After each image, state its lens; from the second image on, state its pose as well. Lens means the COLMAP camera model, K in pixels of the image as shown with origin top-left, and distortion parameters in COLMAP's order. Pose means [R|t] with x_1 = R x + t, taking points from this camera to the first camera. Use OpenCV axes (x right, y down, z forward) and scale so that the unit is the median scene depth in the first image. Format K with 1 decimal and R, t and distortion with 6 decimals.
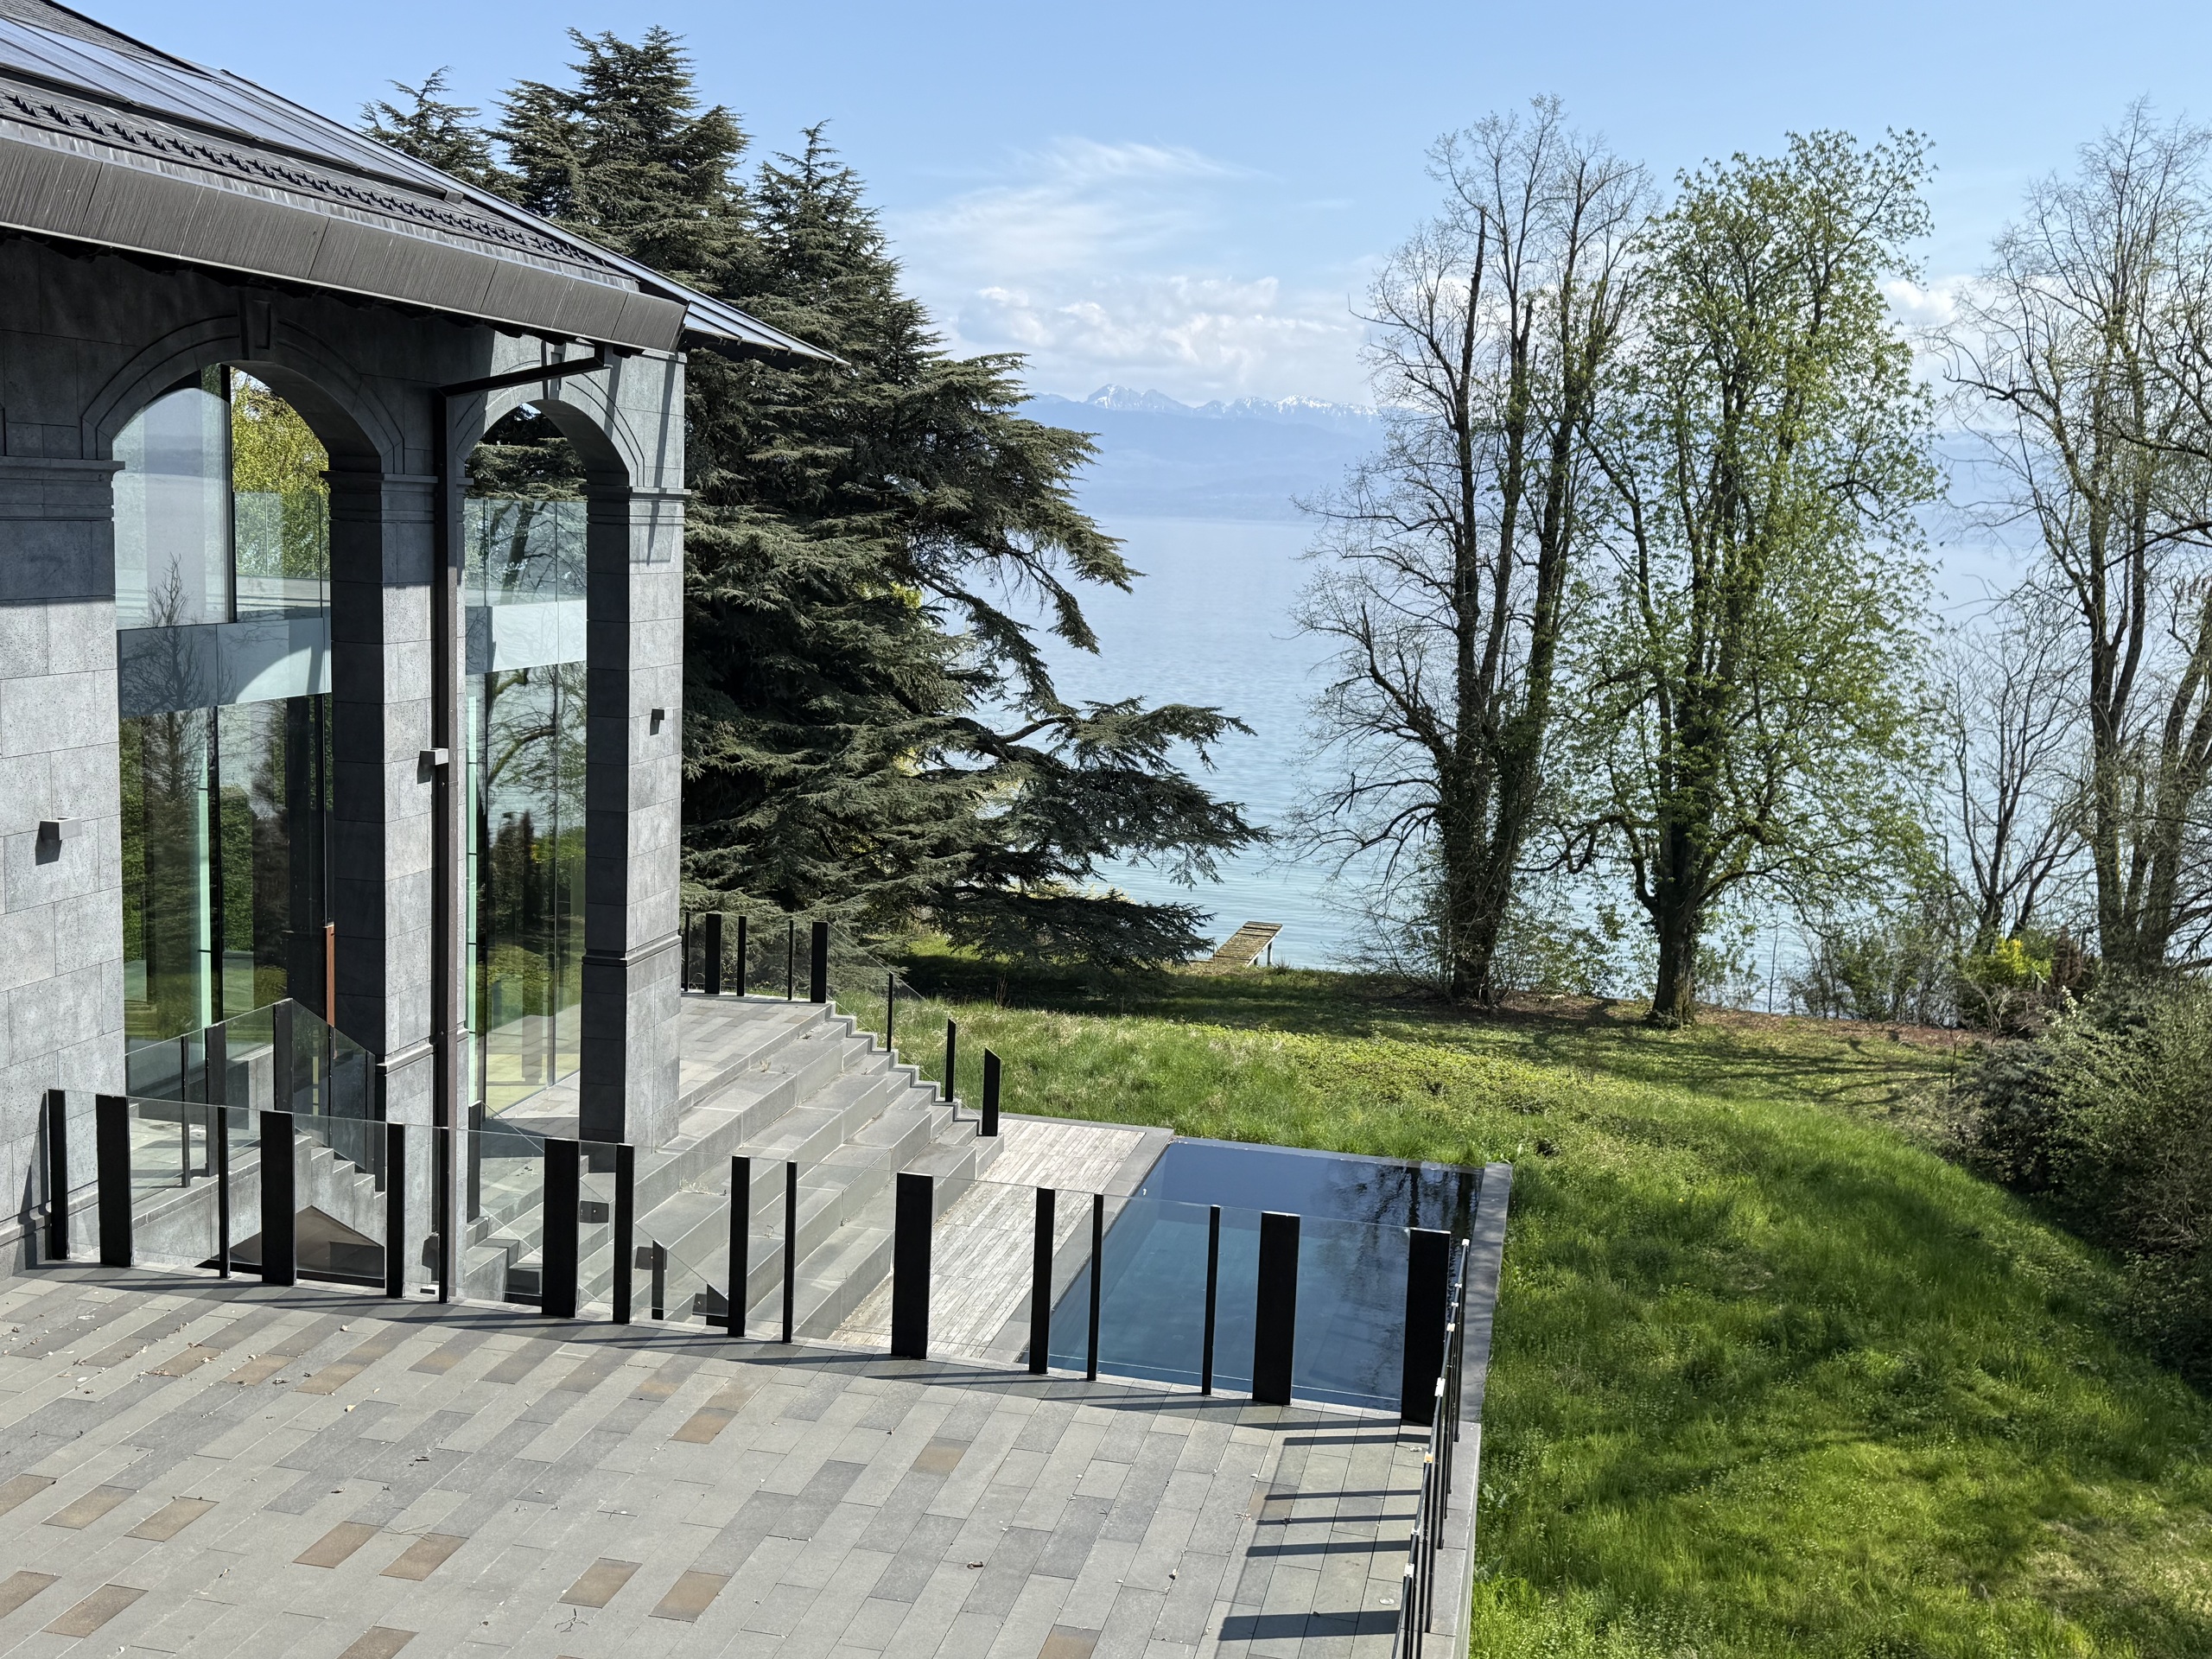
lens RADIAL K [[2289.1, 0, 1076.3], [0, 2289.1, 825.6], [0, 0, 1]] dist [0.136425, -0.286037]
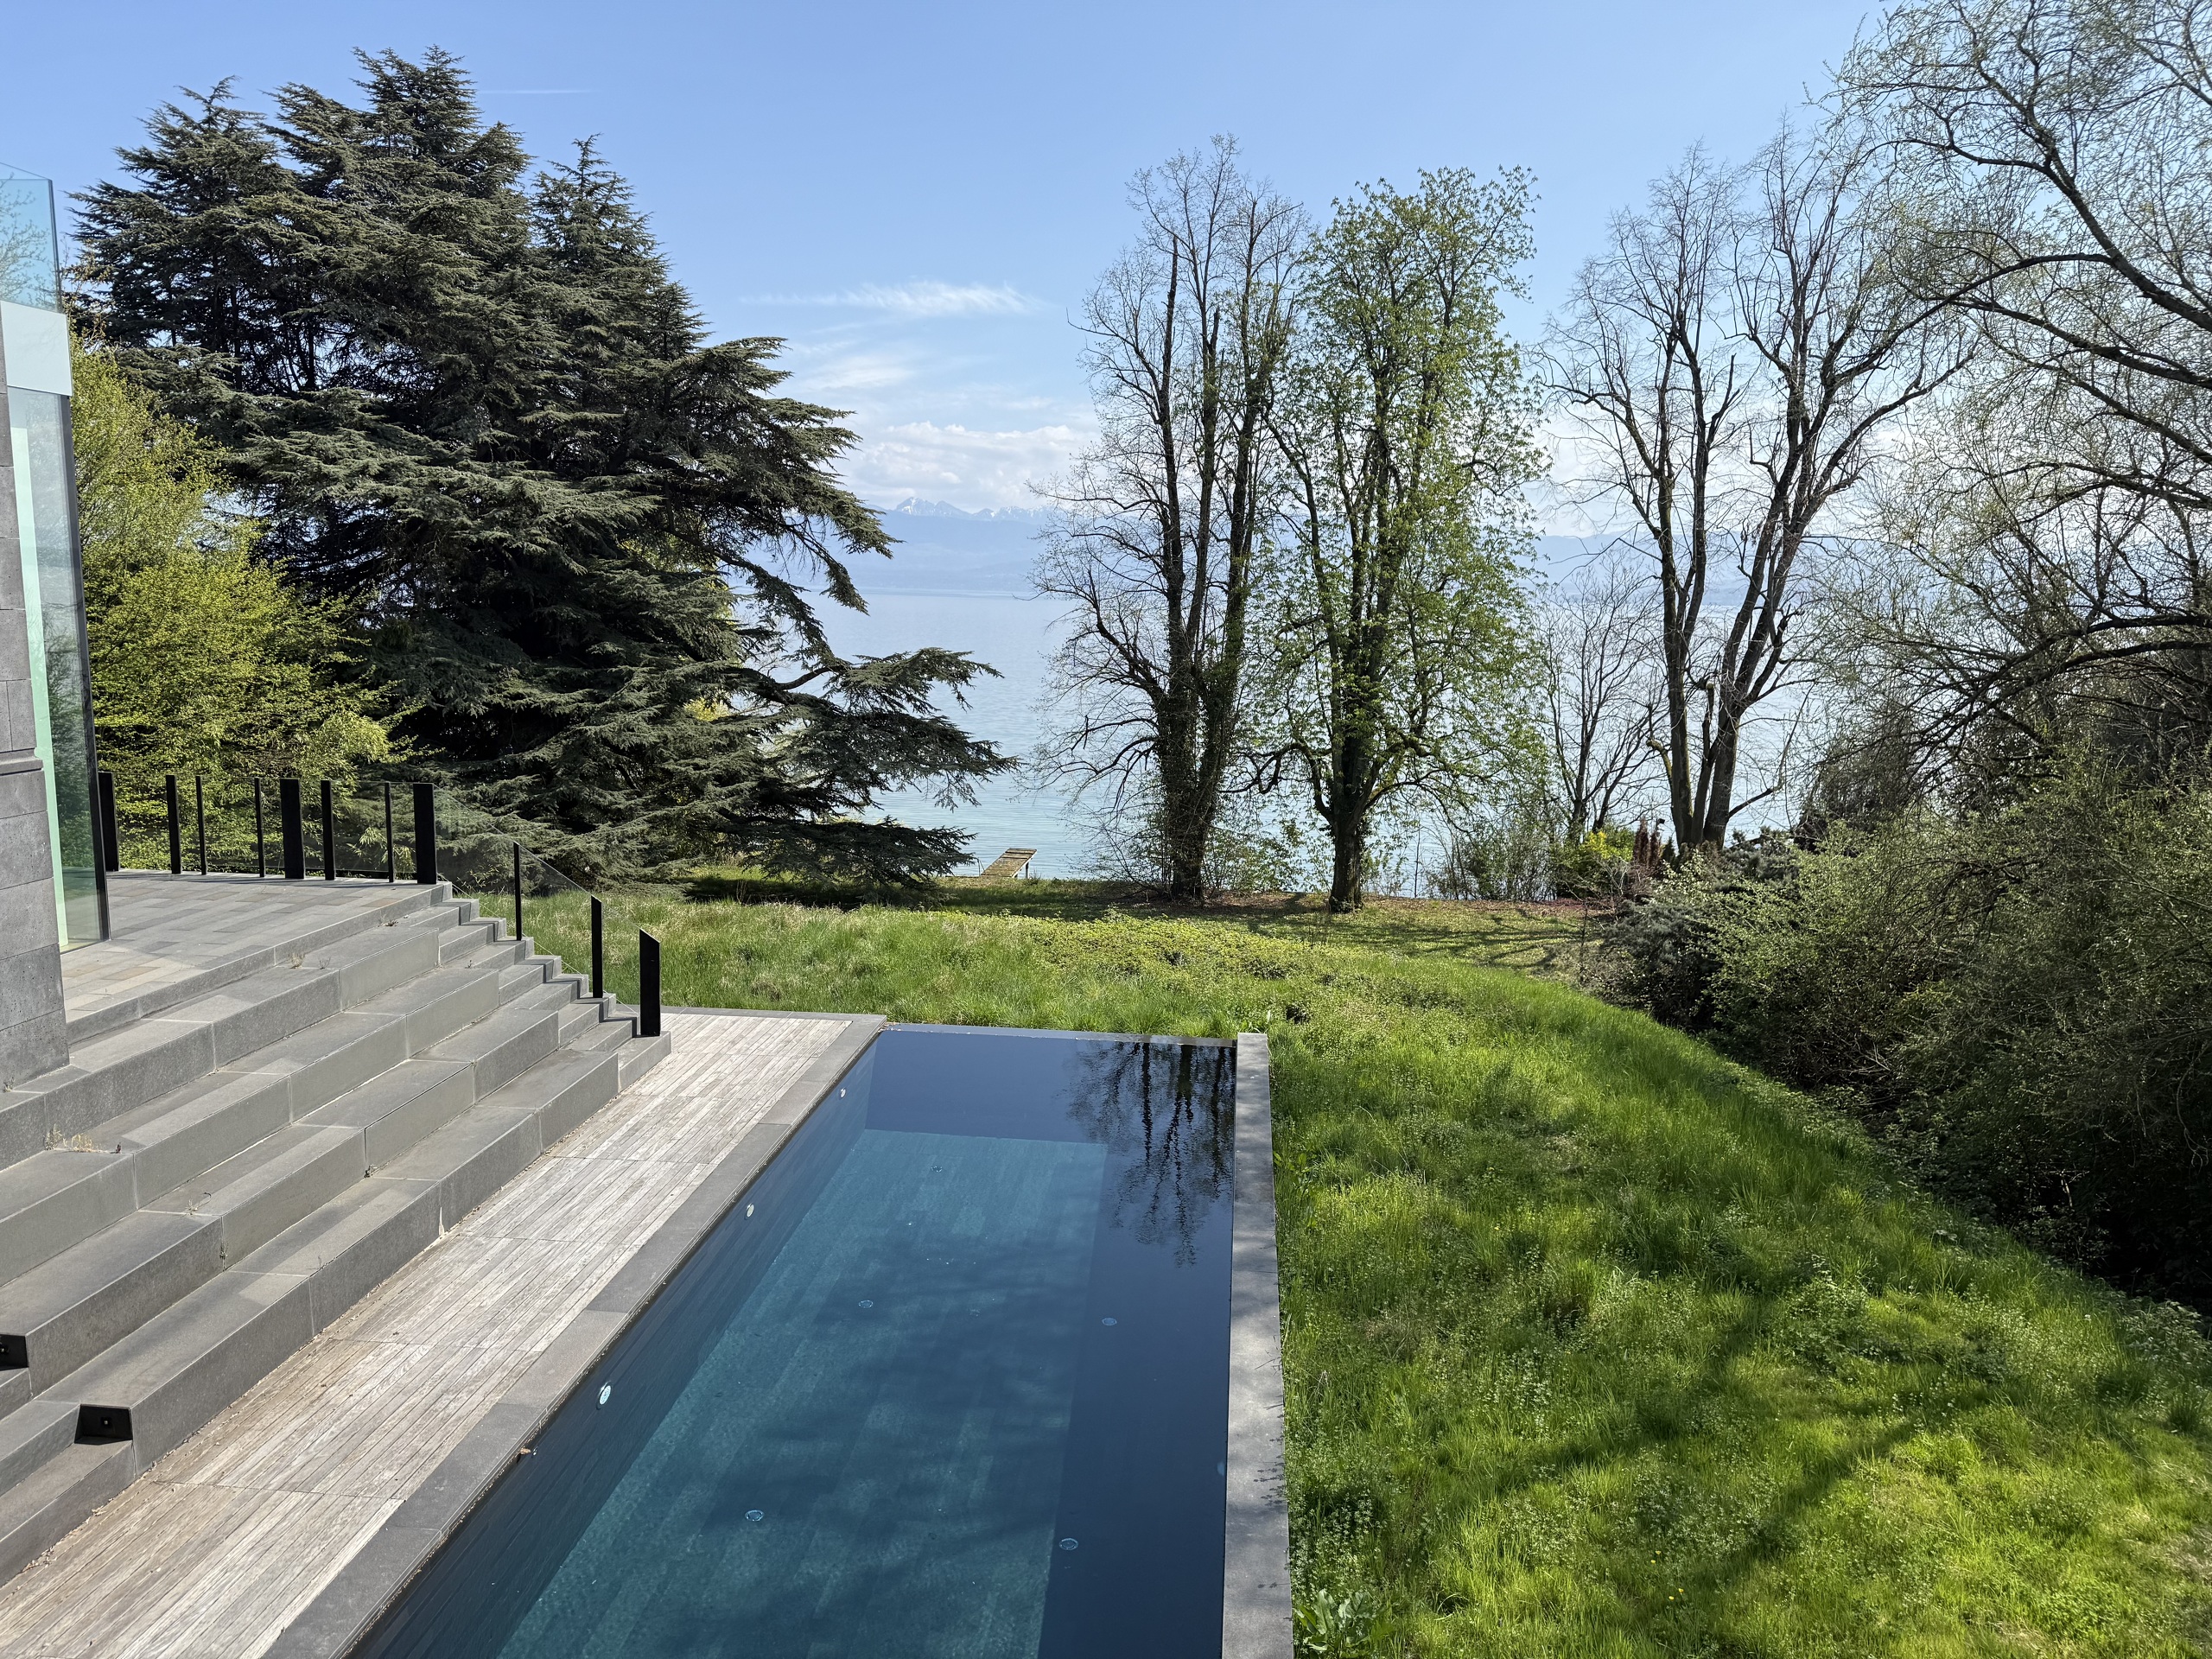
lens RADIAL K [[1558.3, 0, 1106.0], [0, 1558.3, 829.5], [0, 0, 1]] dist [0.110276, -0.148969]
pose [[0.991150, -0.036146, 0.127734, 0.025402], [0.034303, 0.999274, 0.016604, 0.026726], [-0.128241, -0.012076, 0.991670, 0.195545]]
